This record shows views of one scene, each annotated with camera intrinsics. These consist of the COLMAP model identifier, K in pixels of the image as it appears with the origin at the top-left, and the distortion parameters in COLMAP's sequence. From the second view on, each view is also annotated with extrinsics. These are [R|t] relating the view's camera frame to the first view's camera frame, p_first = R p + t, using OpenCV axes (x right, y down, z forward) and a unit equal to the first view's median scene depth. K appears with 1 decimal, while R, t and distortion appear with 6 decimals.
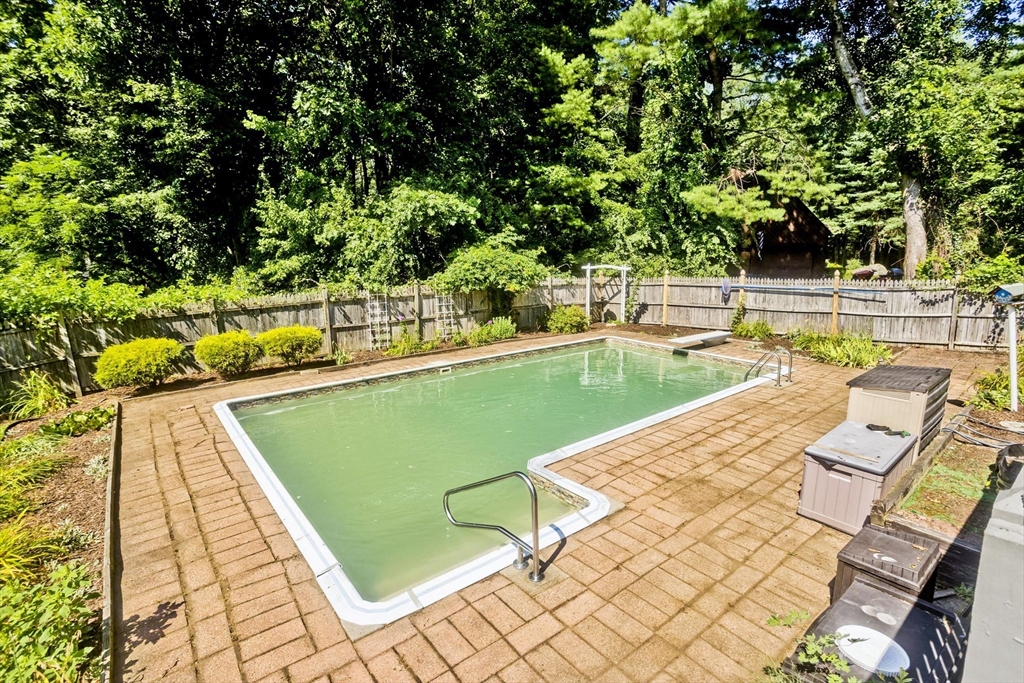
lens RADIAL K [[492.3, 0, 503.0], [0, 492.3, 337.9], [0, 0, 1]] dist [-0.017580, 0.015549]
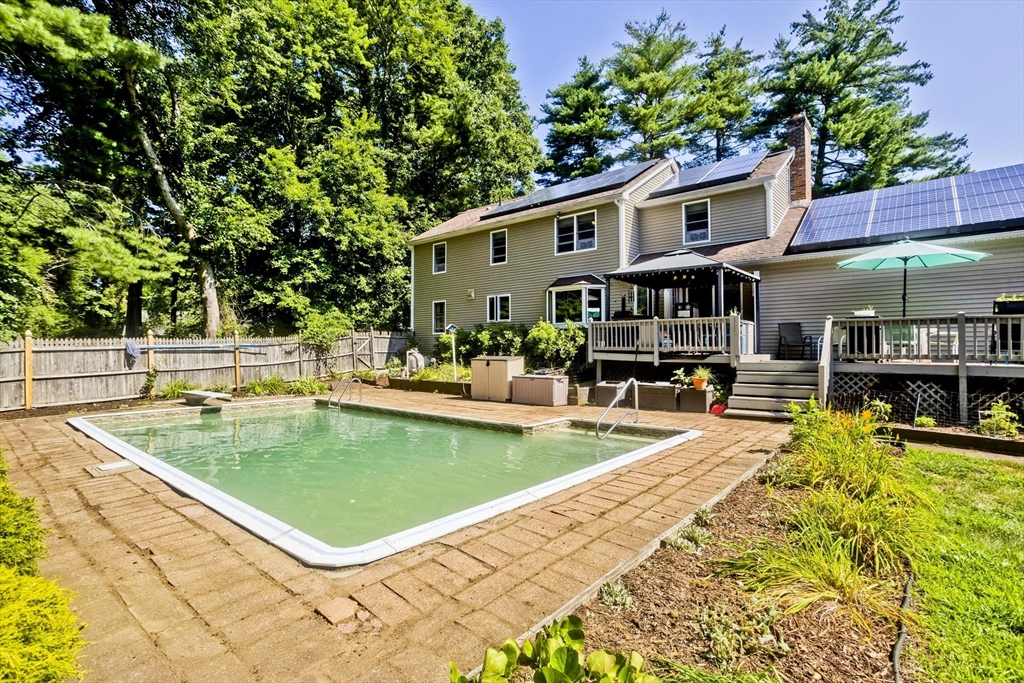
lens RADIAL K [[492.3, 0, 519.8], [0, 492.3, 341.9], [0, 0, 1]] dist [-0.017580, 0.015549]
pose [[-0.201893, 0.012966, 0.979322, -0.558151], [0.179441, 0.983477, 0.023972, -0.012782], [-0.962829, 0.180571, -0.200883, 0.515334]]
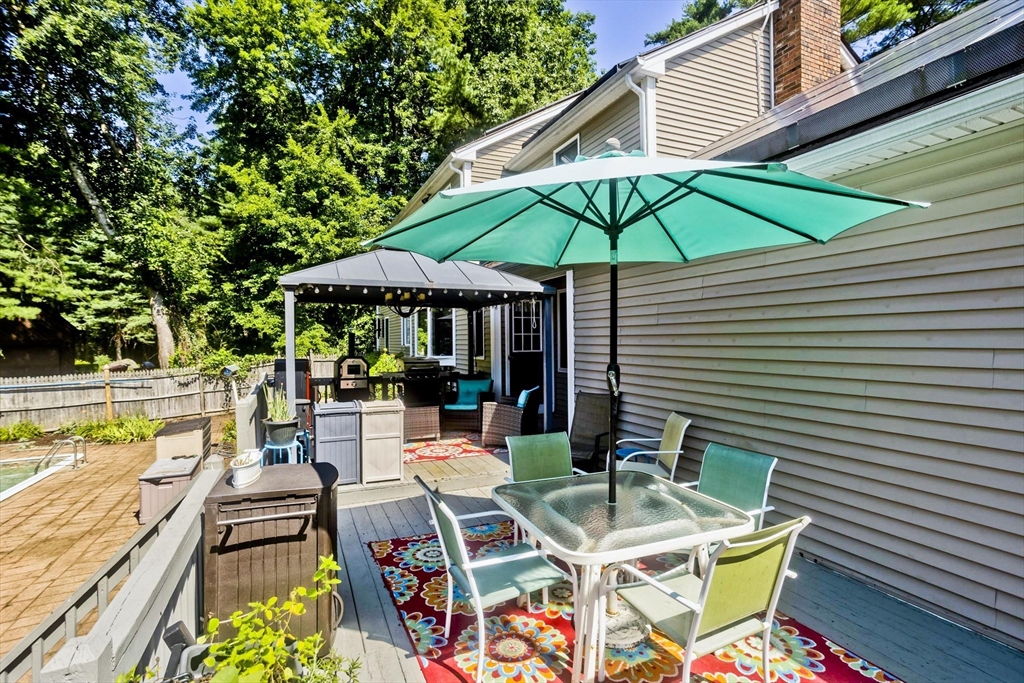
lens RADIAL K [[492.3, 0, 519.1], [0, 492.3, 334.4], [0, 0, 1]] dist [-0.017580, 0.015549]
pose [[0.234635, 0.007628, 0.972054, -0.175749], [0.185602, 0.981221, -0.052501, 0.027142], [-0.954200, 0.192734, 0.228813, -0.166212]]
